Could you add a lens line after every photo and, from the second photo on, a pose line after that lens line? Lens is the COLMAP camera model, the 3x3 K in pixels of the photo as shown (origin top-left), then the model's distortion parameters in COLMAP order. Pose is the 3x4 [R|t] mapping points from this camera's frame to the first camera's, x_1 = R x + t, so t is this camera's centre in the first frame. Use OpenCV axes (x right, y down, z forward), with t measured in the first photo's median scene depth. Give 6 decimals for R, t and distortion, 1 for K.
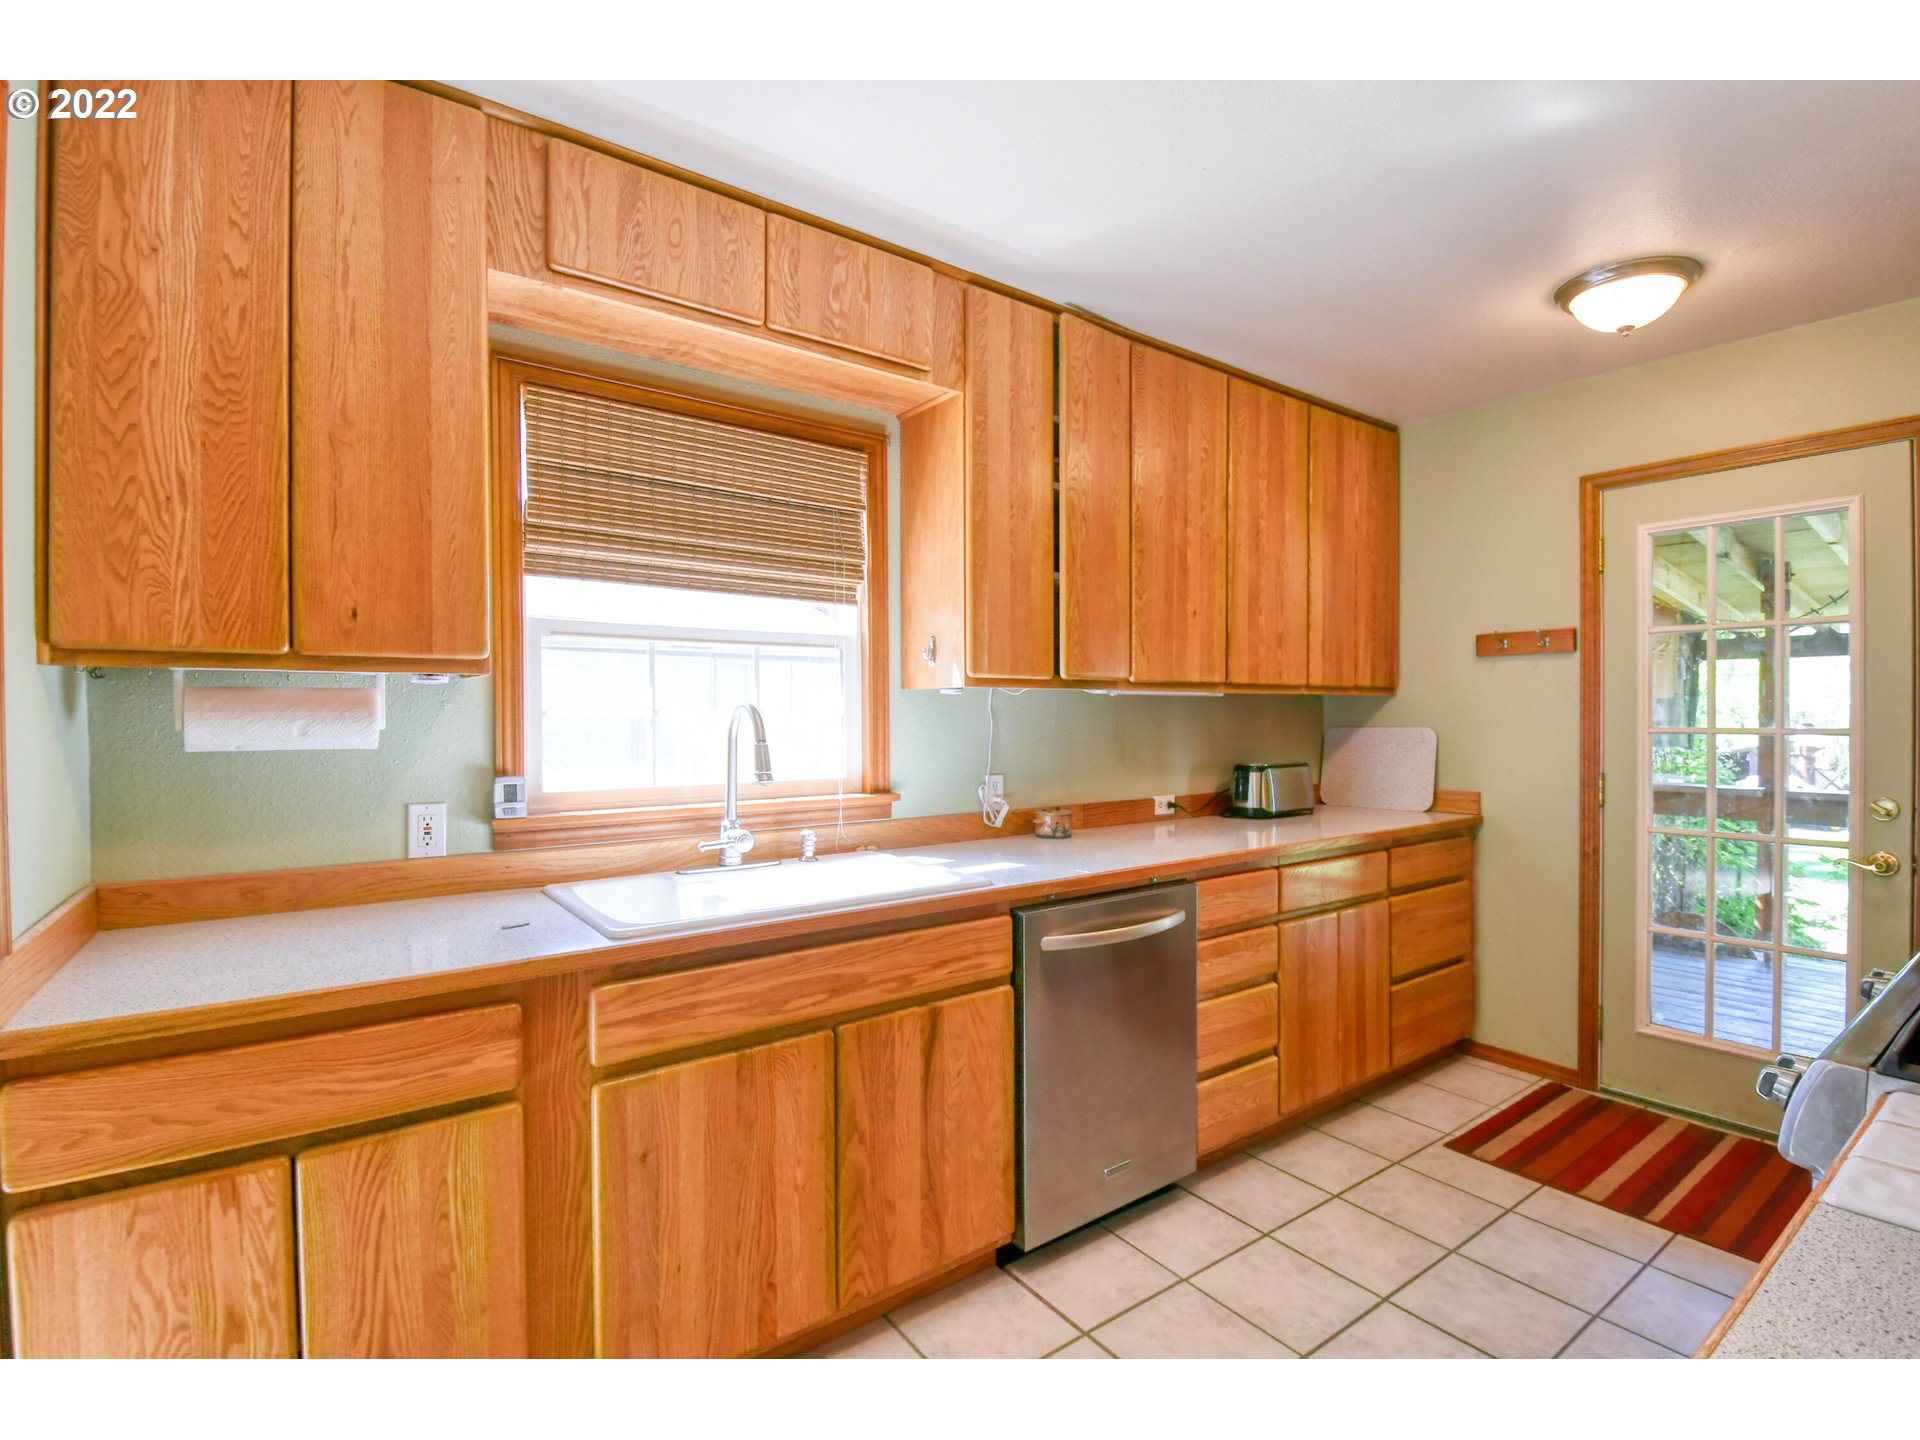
lens RADIAL K [[891.3, 0, 957.3], [0, 891.3, 729.9], [0, 0, 1]] dist [0.017803, -0.018694]
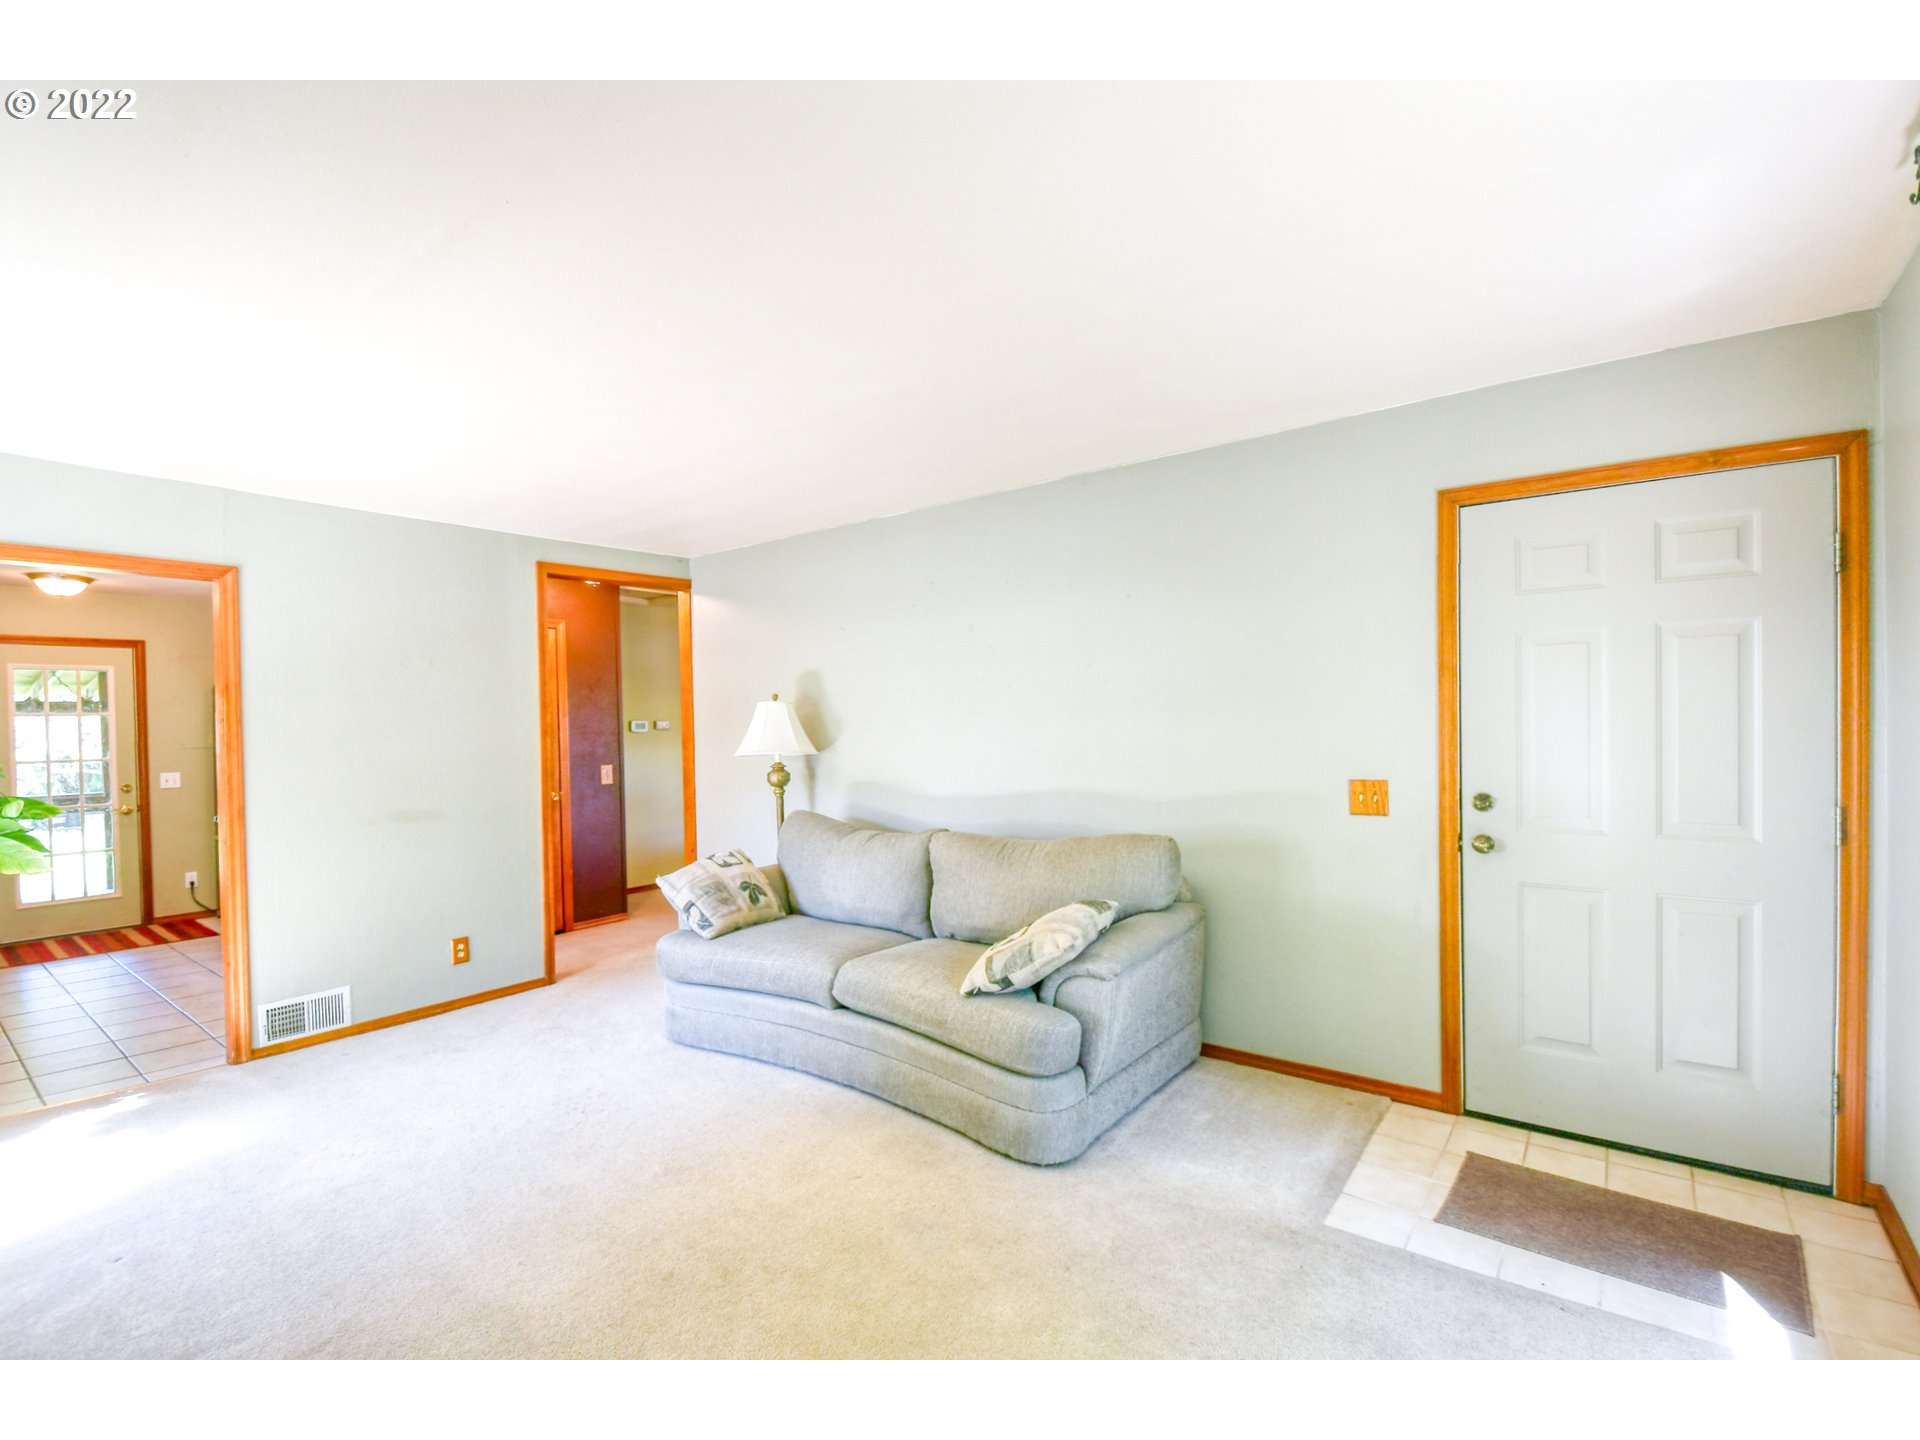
lens RADIAL K [[891.3, 0, 957.3], [0, 891.3, 729.9], [0, 0, 1]] dist [0.017803, -0.018694]
pose [[-0.255908, 0.000001, 0.966701, -1.900041], [0.036840, 0.999274, 0.009751, -0.016589], [-0.965999, 0.038109, -0.255723, -0.623683]]
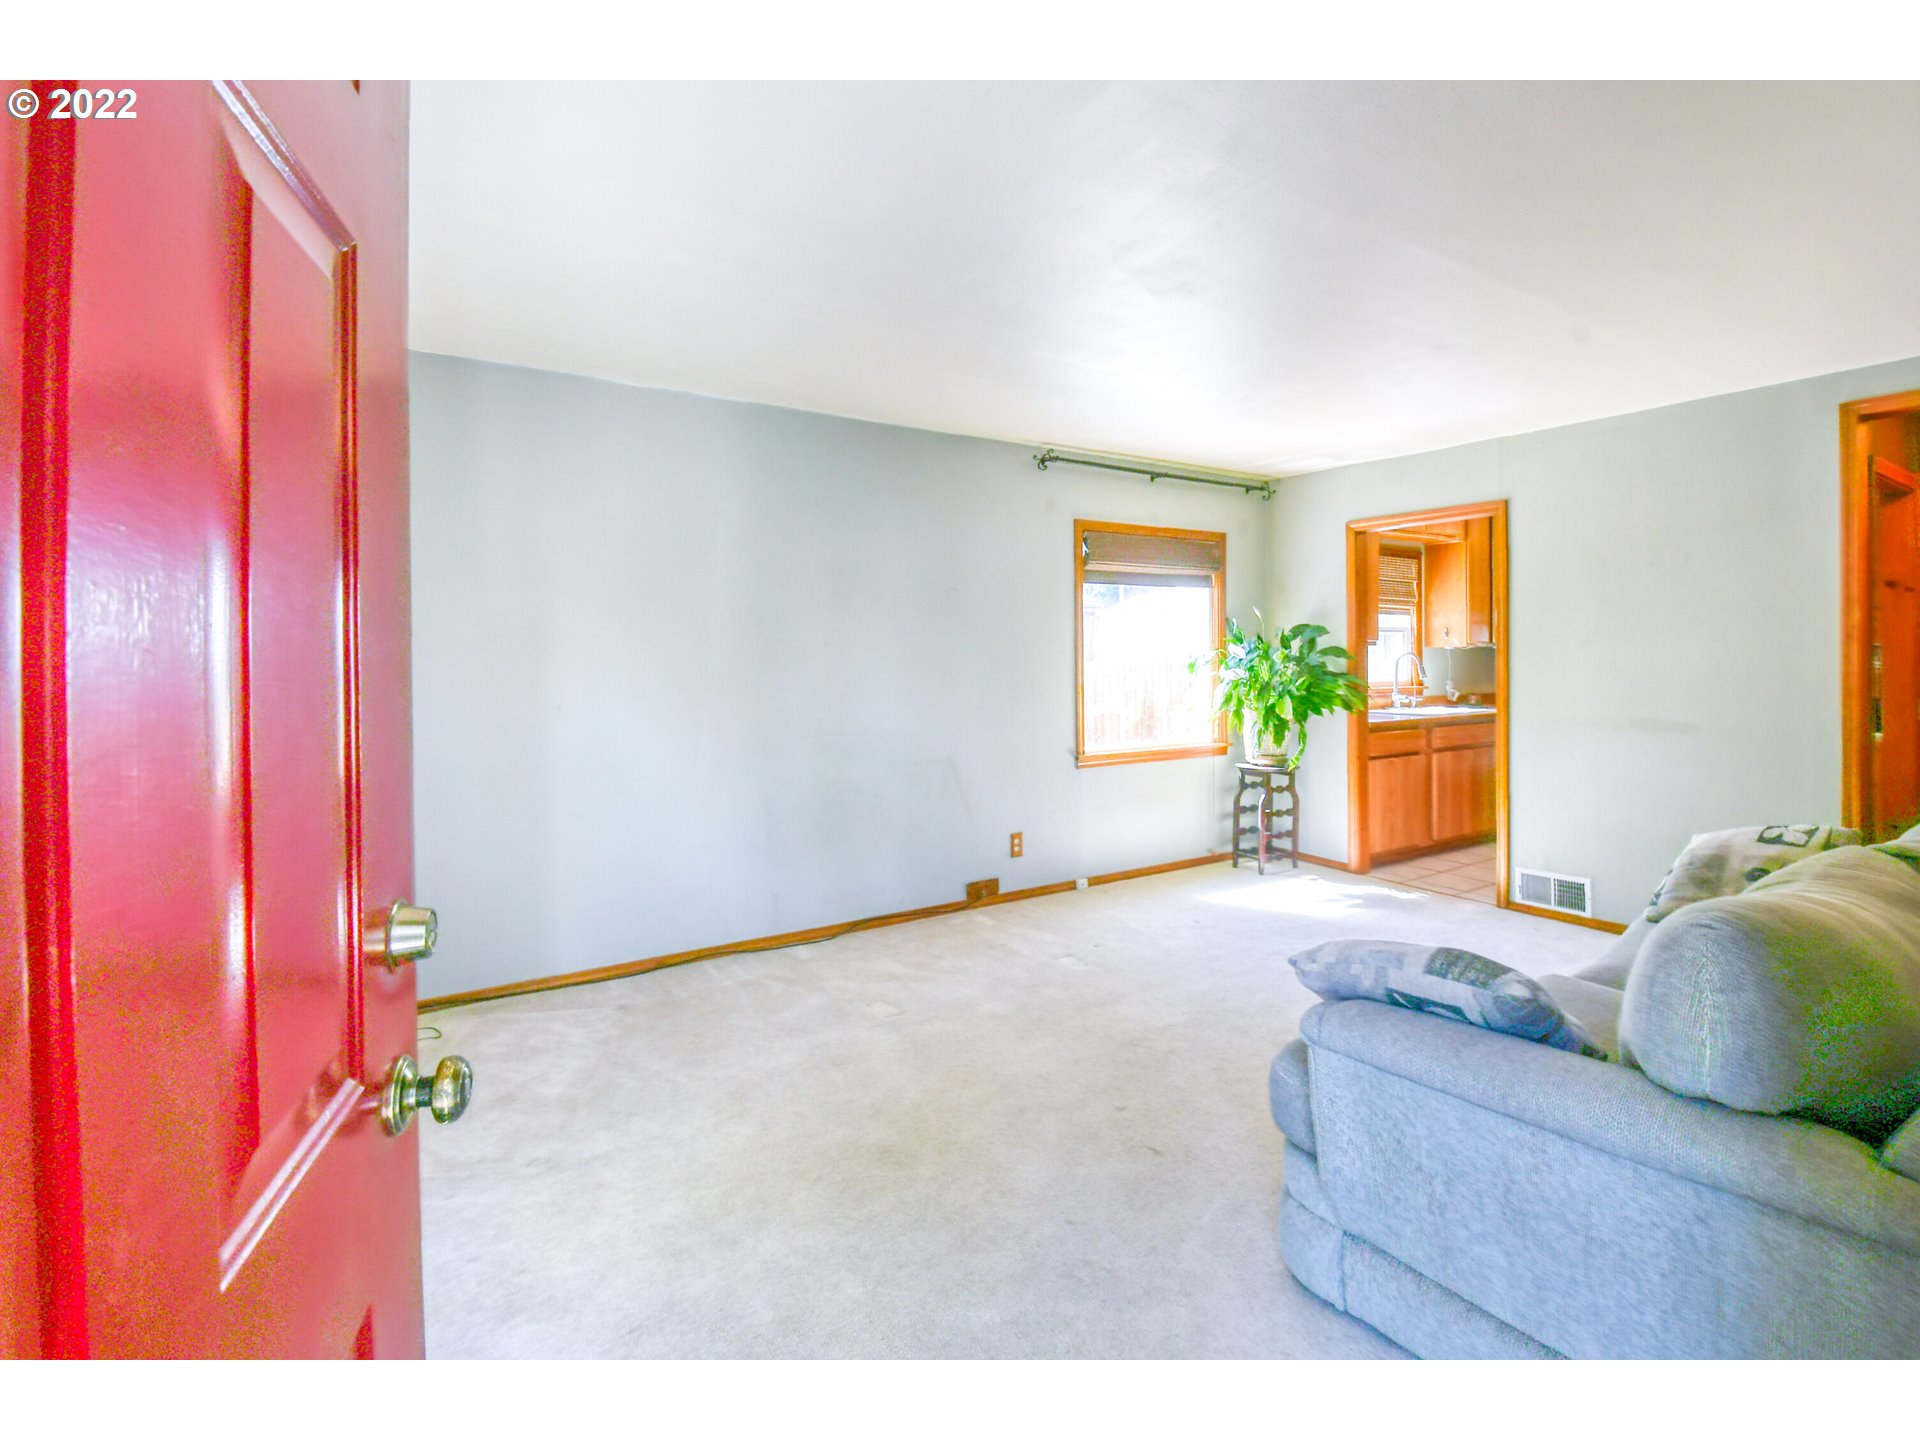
lens RADIAL K [[907.9, 0, 955.5], [0, 907.9, 661.2], [0, 0, 1]] dist [0.021177, -0.017114]
pose [[0.997971, -0.005695, -0.063408, -1.200245], [0.004962, 0.999919, -0.011704, 0.020233], [0.063469, 0.011365, 0.997919, -1.673245]]
